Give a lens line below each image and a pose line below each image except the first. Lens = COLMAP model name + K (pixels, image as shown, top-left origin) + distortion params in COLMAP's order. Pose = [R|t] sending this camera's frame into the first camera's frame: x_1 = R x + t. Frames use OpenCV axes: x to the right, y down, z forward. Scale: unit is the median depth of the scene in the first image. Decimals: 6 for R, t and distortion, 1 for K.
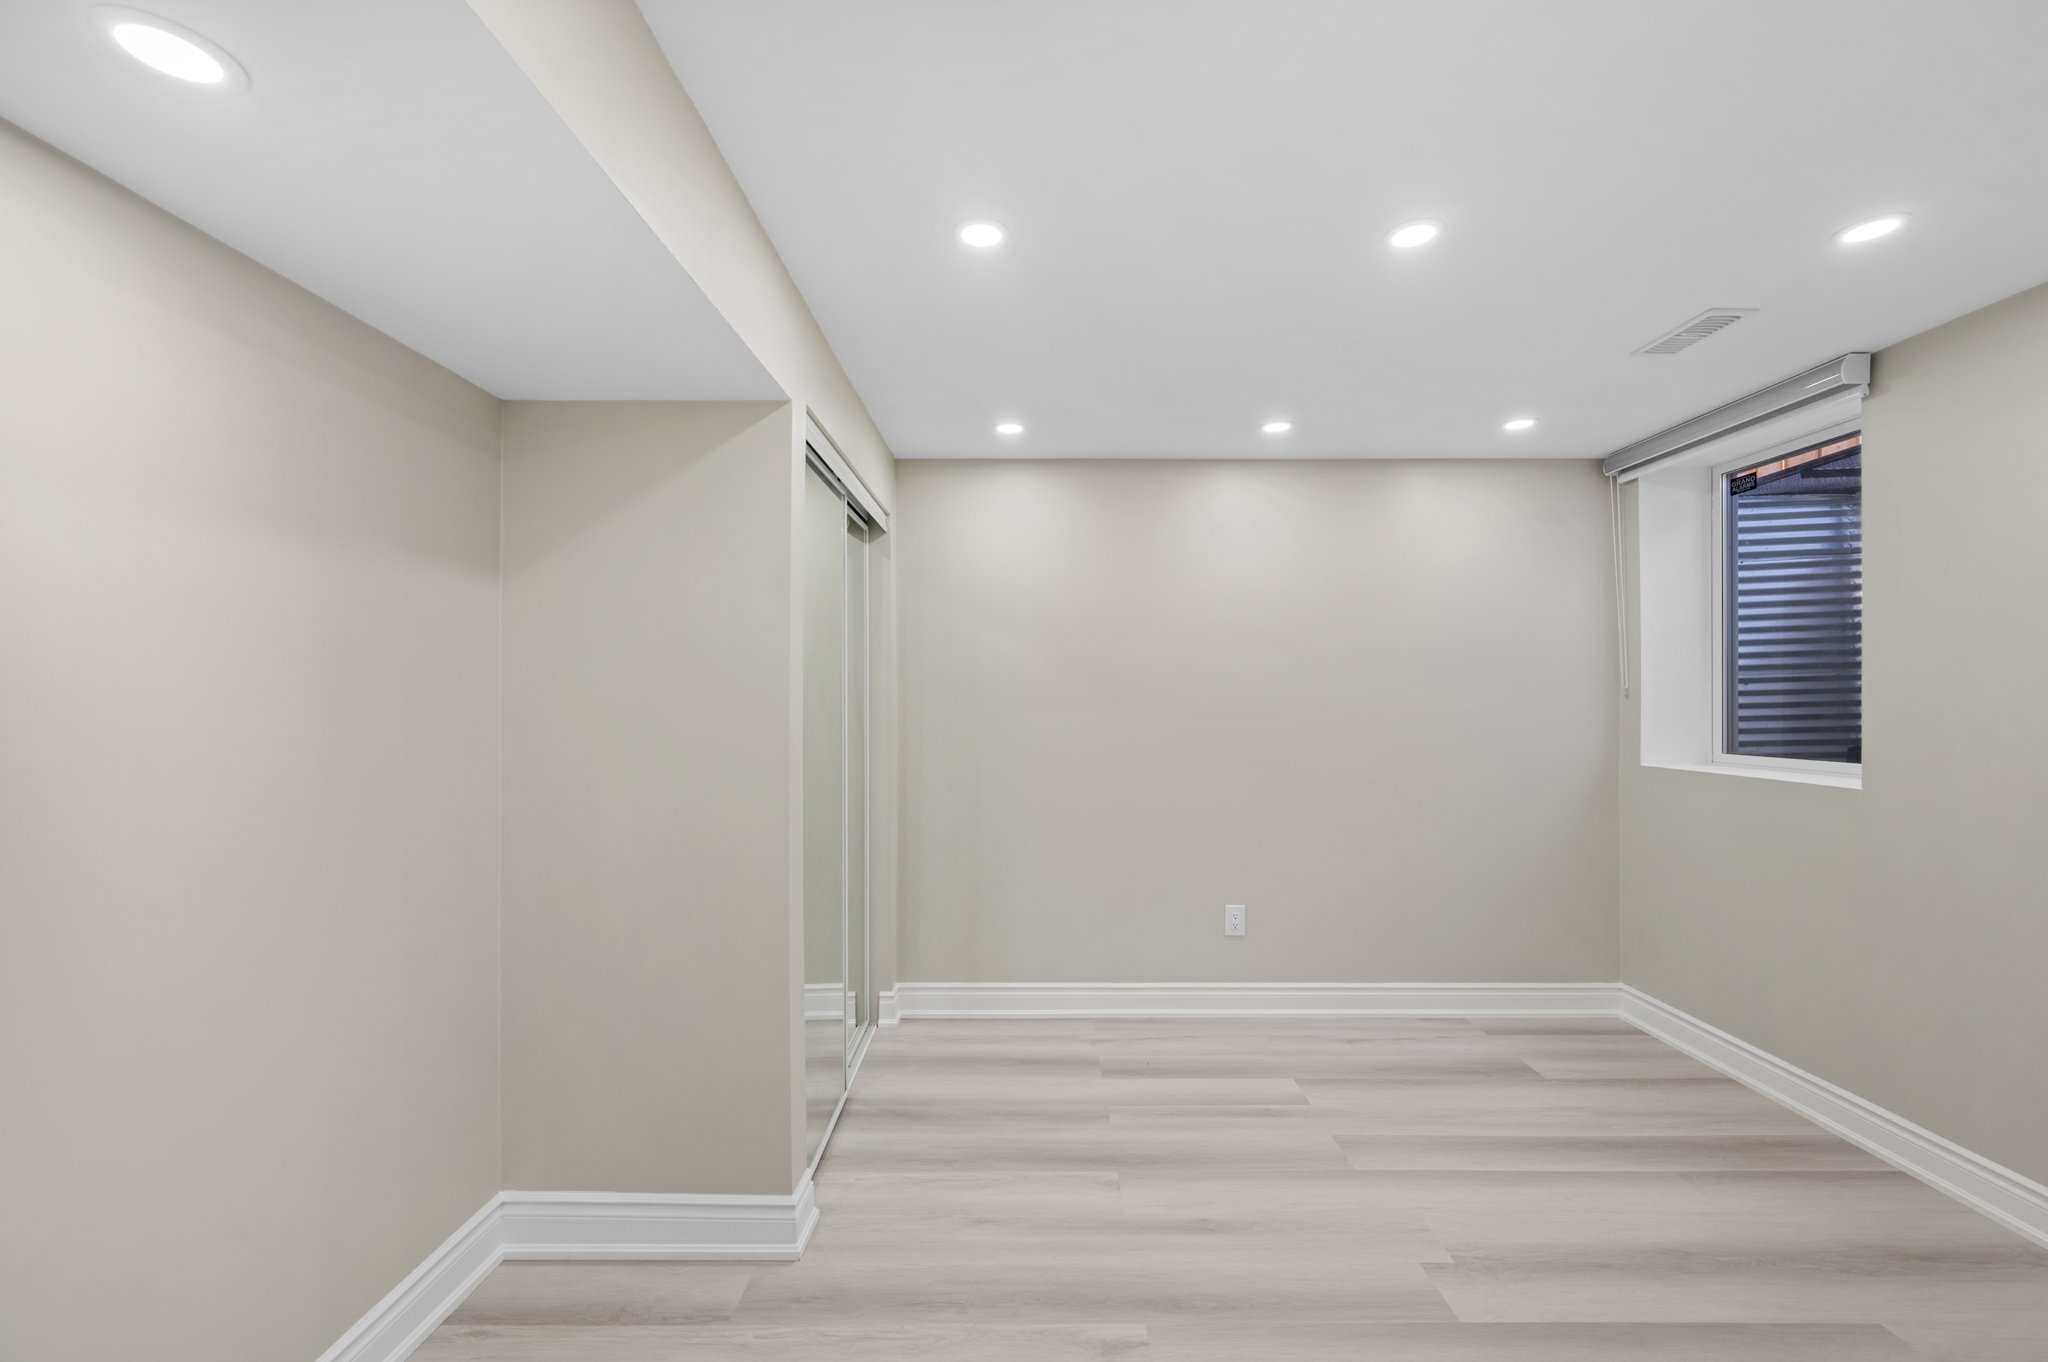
lens RADIAL K [[820.0, 0, 1028.0], [0, 820.0, 691.4], [0, 0, 1]] dist [-0.000740, -0.000065]
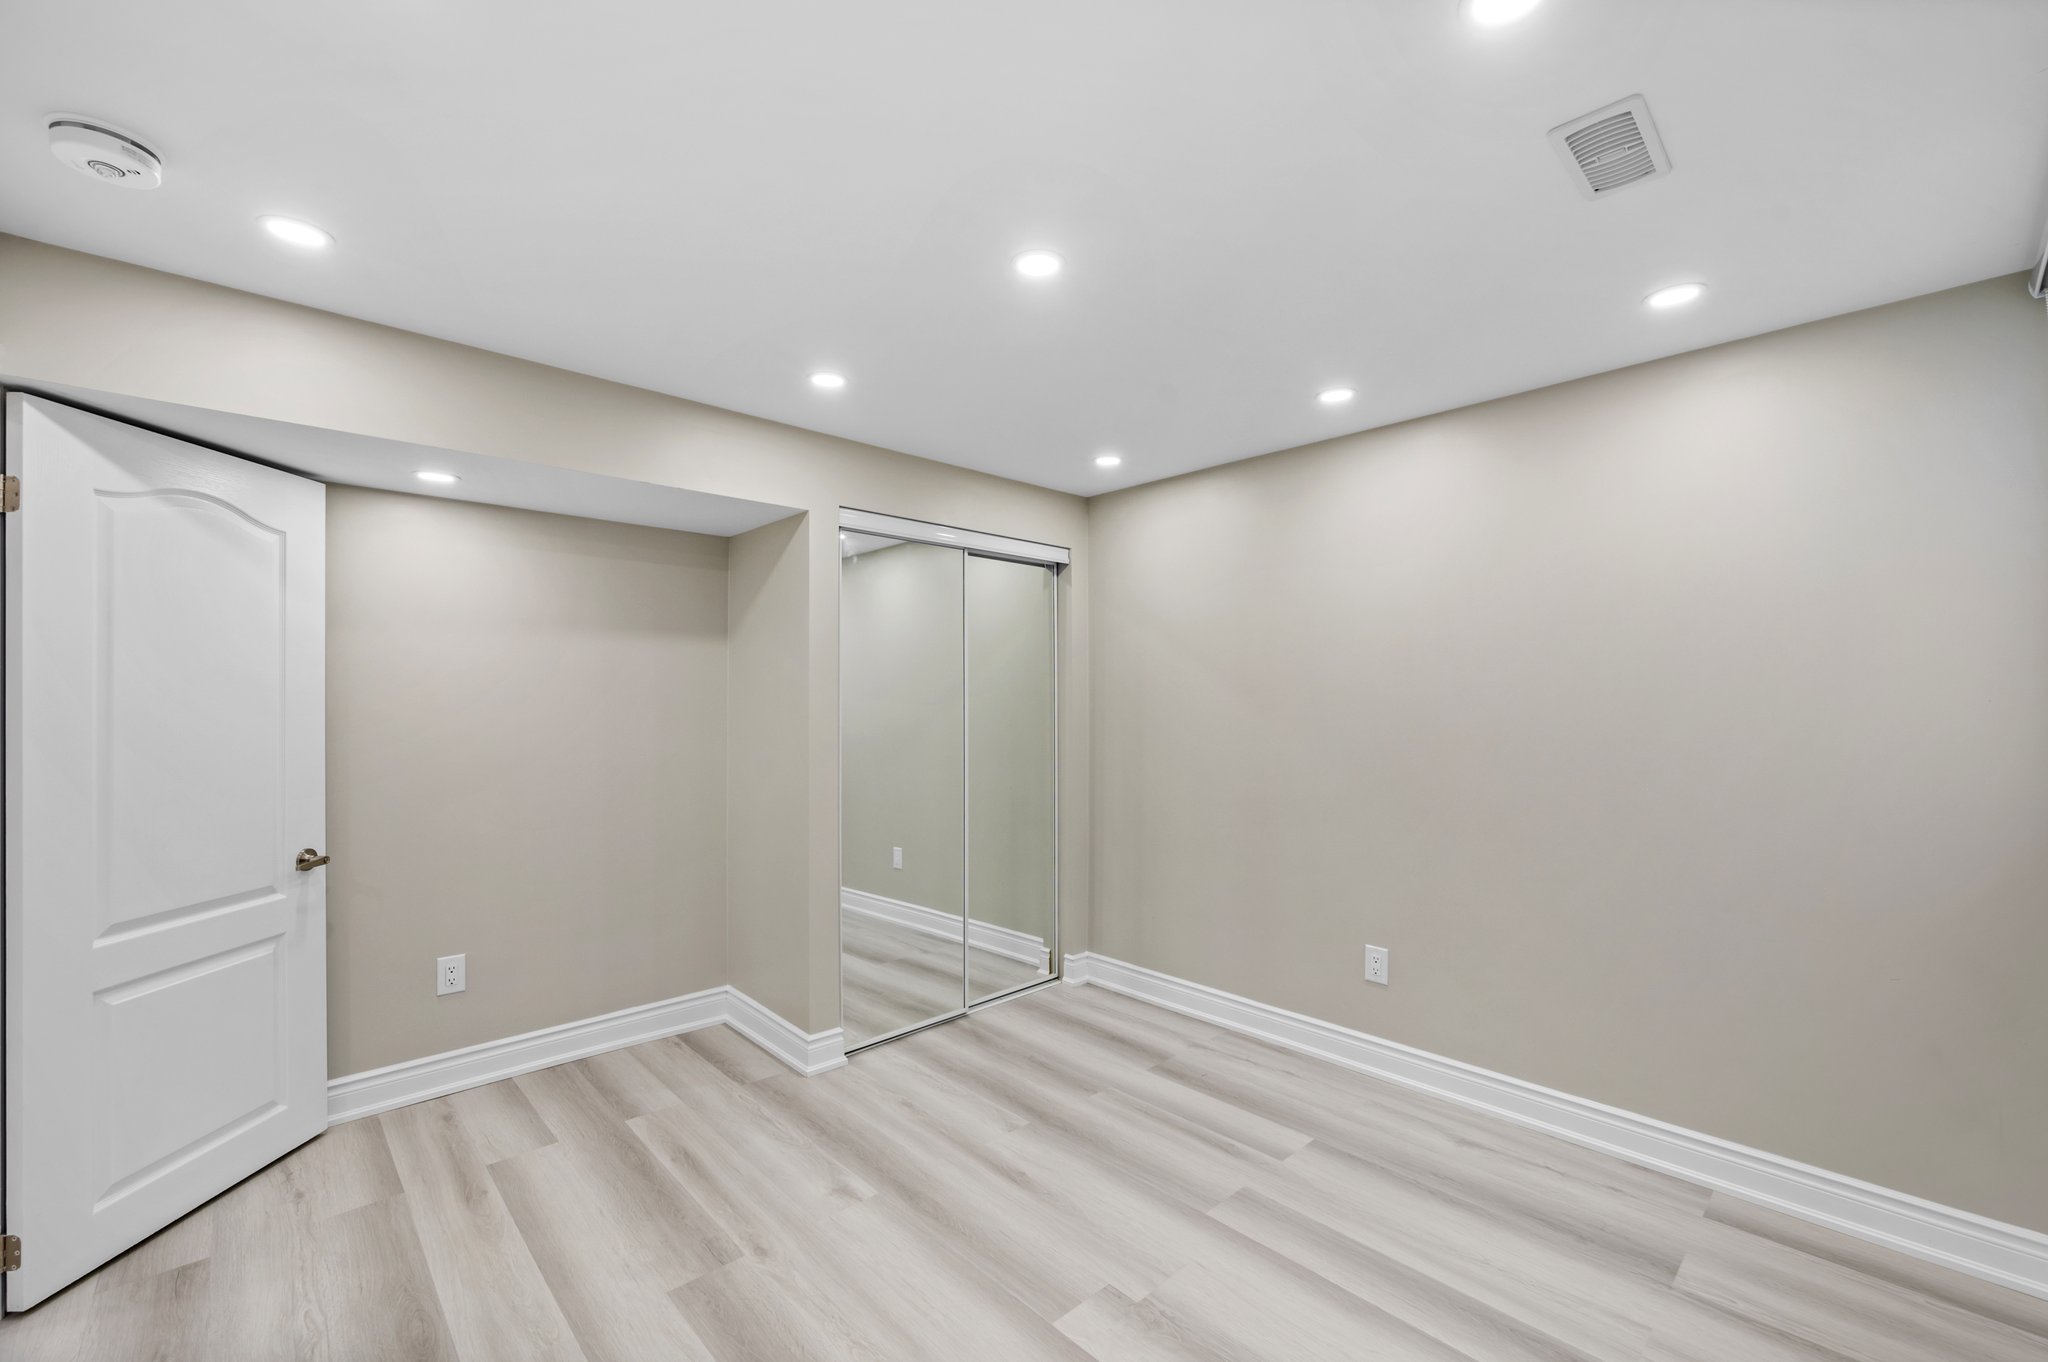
lens RADIAL K [[820.0, 0, 1028.0], [0, 820.0, 691.4], [0, 0, 1]] dist [-0.000740, -0.000065]
pose [[0.693369, -0.009198, -0.720524, 0.729406], [0.003835, 0.999951, -0.009075, -0.001184], [0.720573, 0.003529, 0.693370, 0.161841]]
